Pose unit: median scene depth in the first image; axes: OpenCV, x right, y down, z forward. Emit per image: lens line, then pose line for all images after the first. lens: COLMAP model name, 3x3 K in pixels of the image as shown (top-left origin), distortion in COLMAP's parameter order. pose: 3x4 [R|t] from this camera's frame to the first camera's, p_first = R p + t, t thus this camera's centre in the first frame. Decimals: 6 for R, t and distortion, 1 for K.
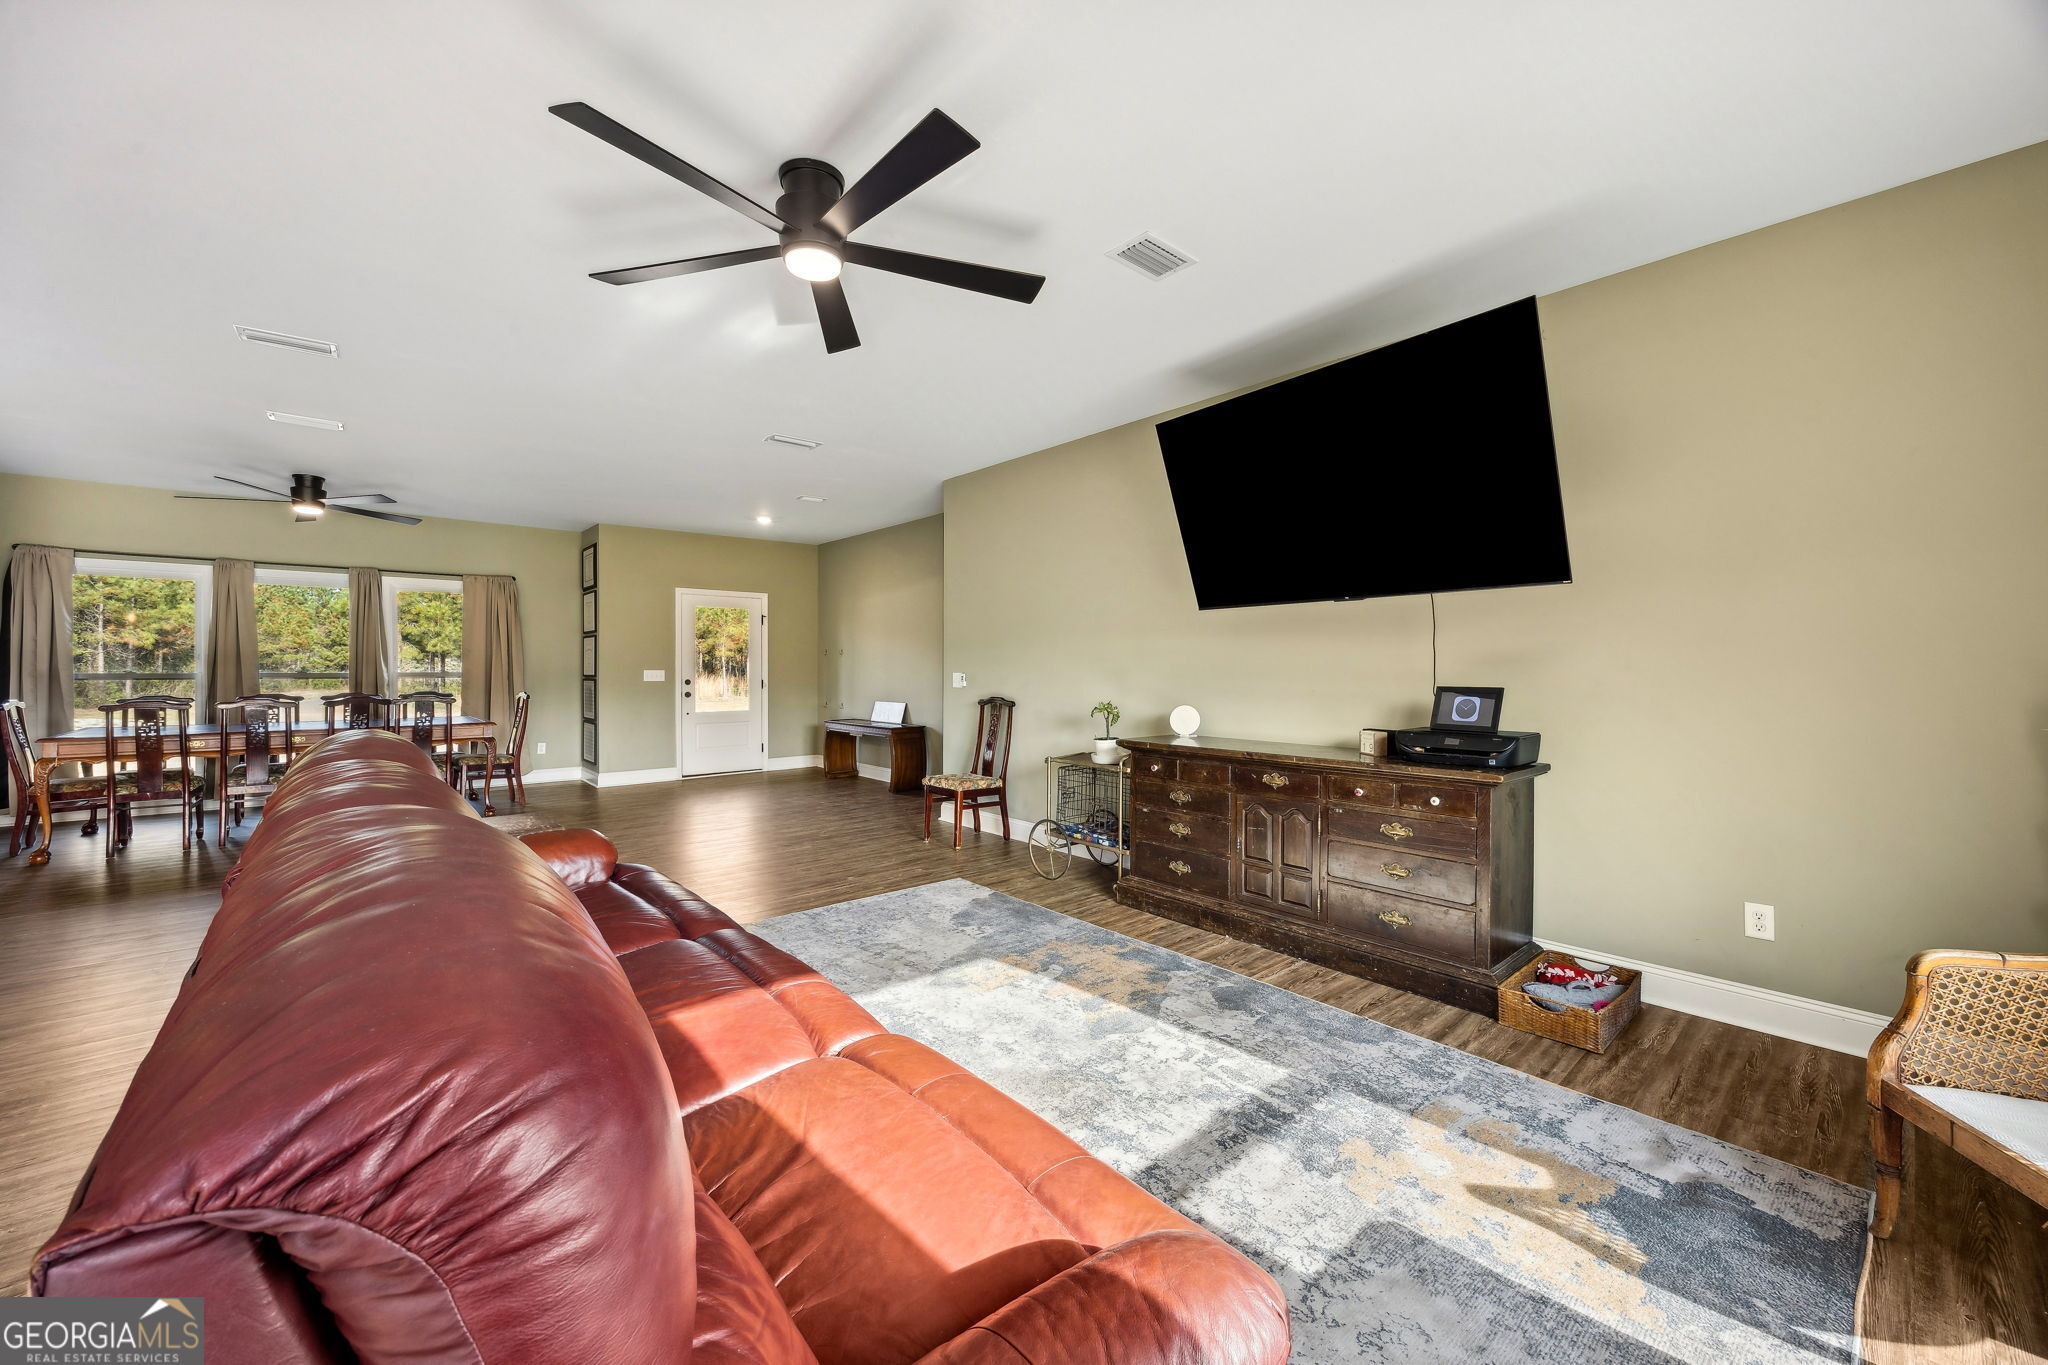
lens RADIAL K [[778.5, 0, 1031.0], [0, 778.5, 678.9], [0, 0, 1]] dist [-0.001917, -0.000388]
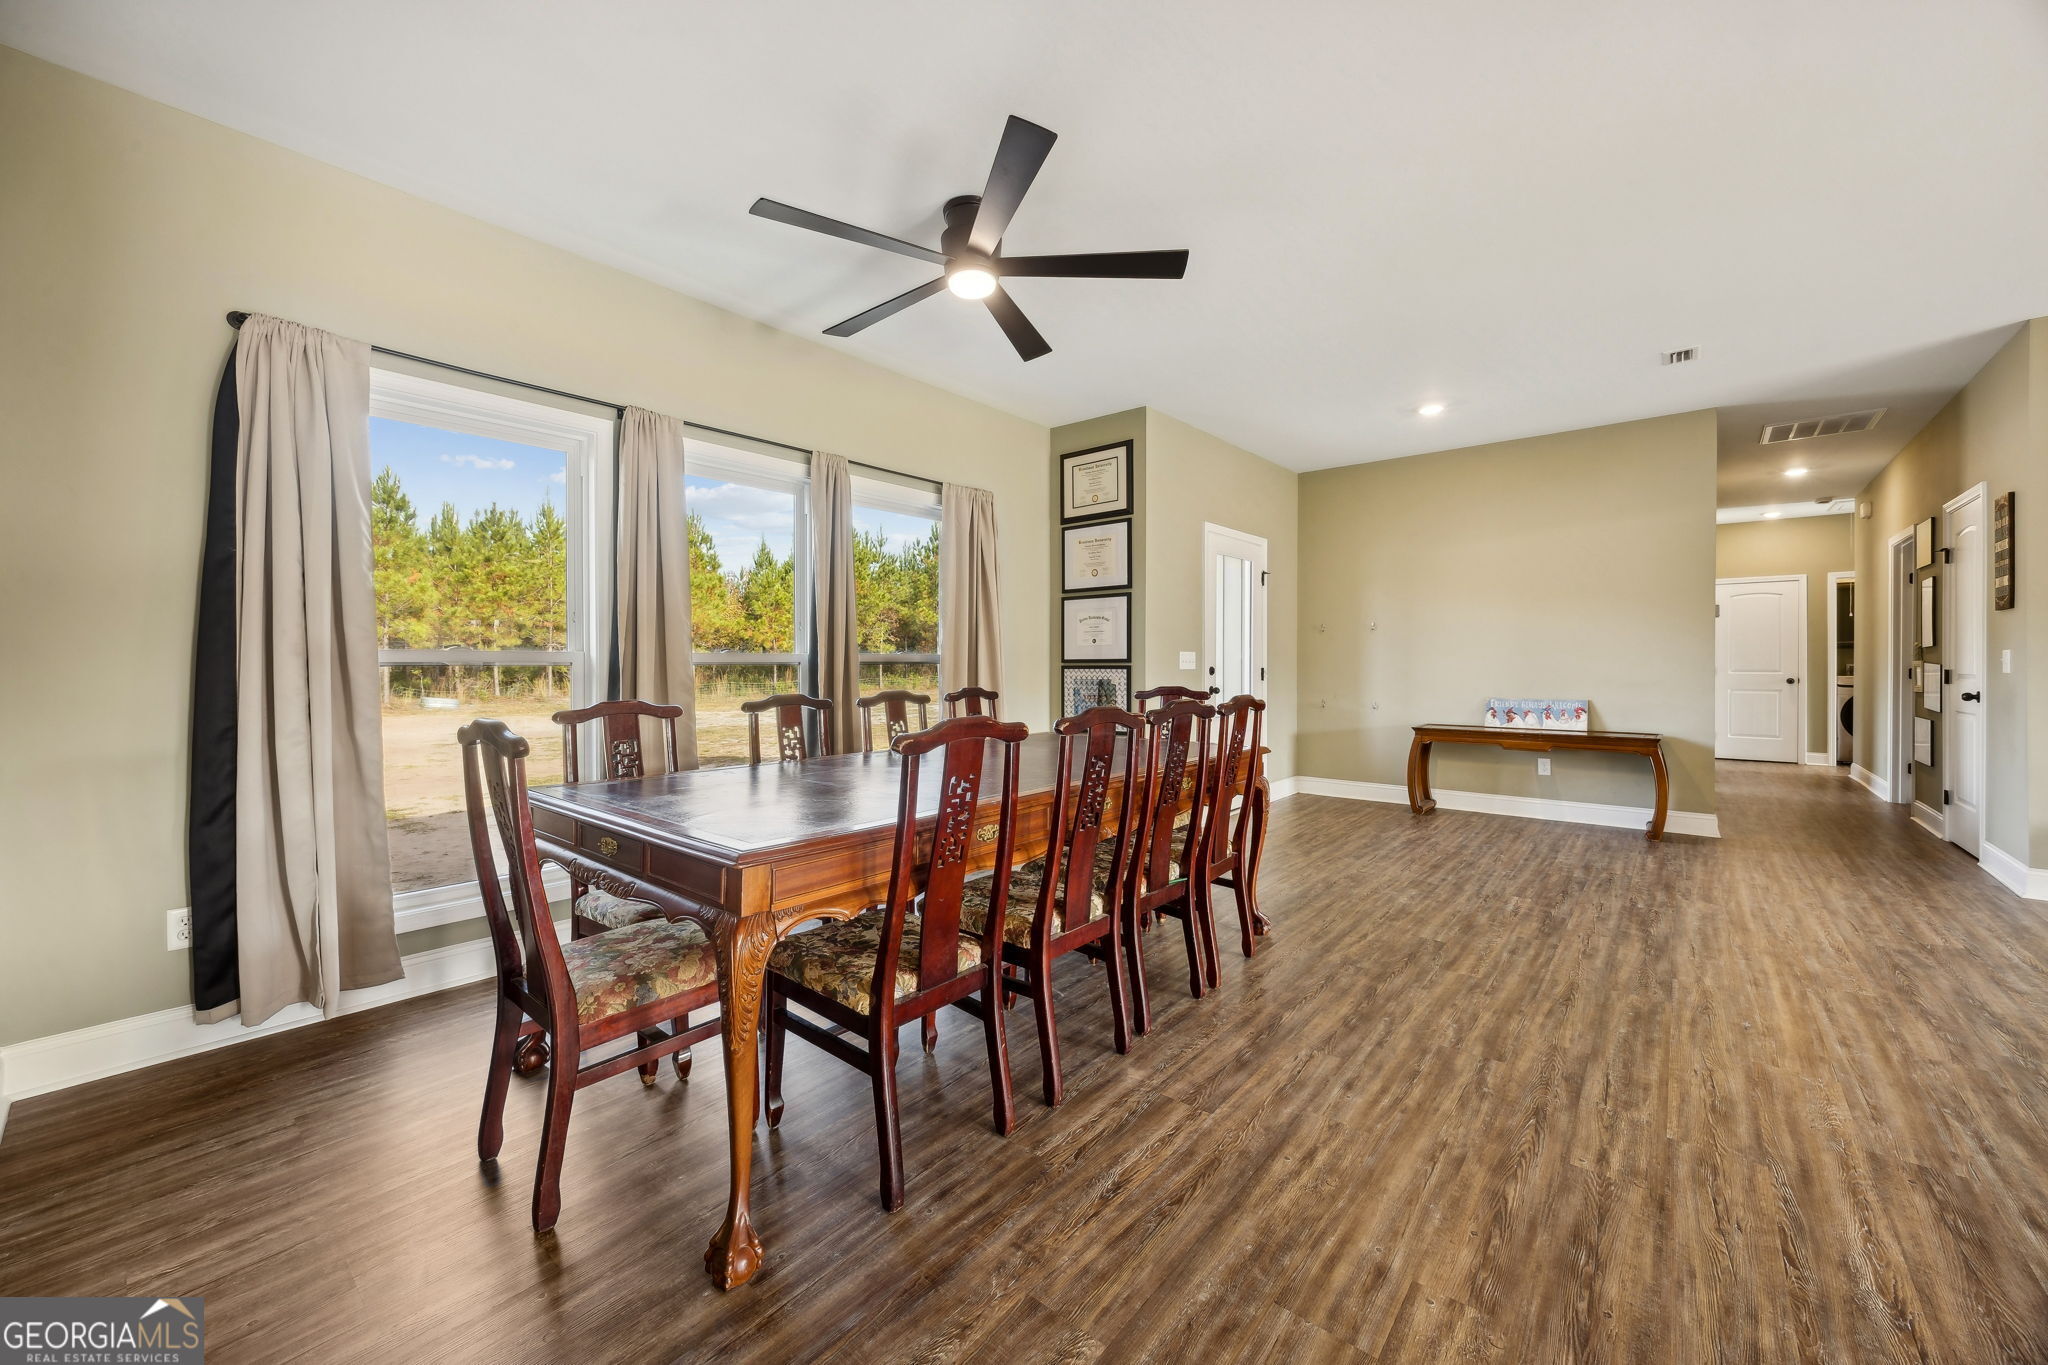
lens RADIAL K [[785.3, 0, 1030.5], [0, 785.3, 663.5], [0, 0, 1]] dist [0.000075, -0.000155]
pose [[0.988649, -0.005005, 0.150160, -1.580609], [0.007259, 0.999869, -0.014470, 0.012636], [-0.150068, 0.015396, 0.988556, 0.900392]]
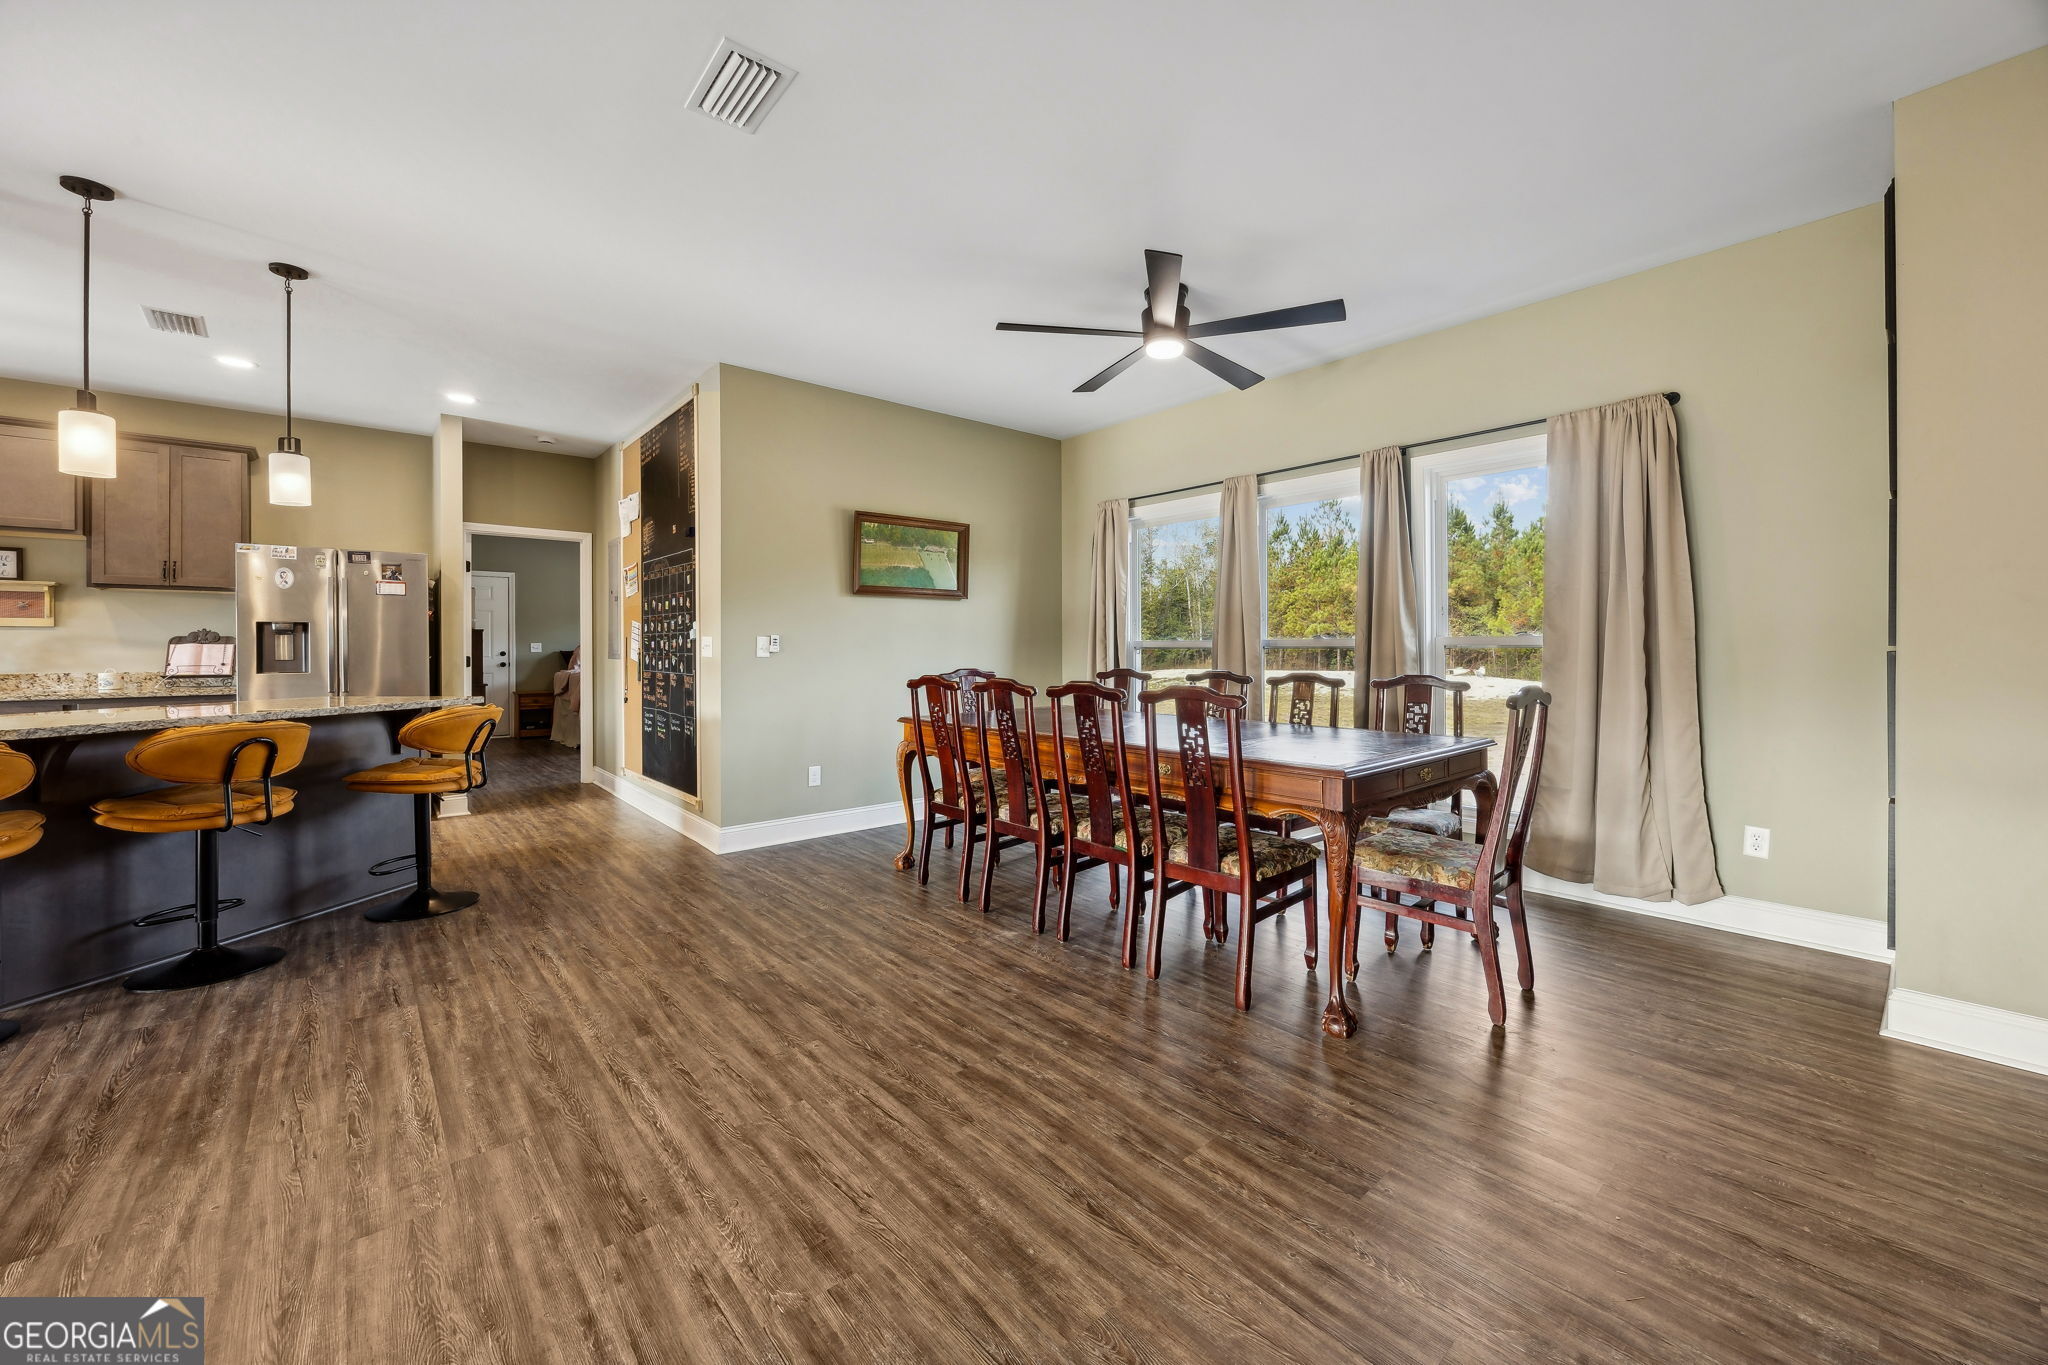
lens RADIAL K [[785.3, 0, 1030.5], [0, 785.3, 663.5], [0, 0, 1]] dist [0.000075, -0.000155]
pose [[-0.008038, 0.017969, -0.999806, -0.579454], [-0.008777, 0.999799, 0.018039, 0.001941], [0.999929, 0.008920, -0.007878, 1.493623]]
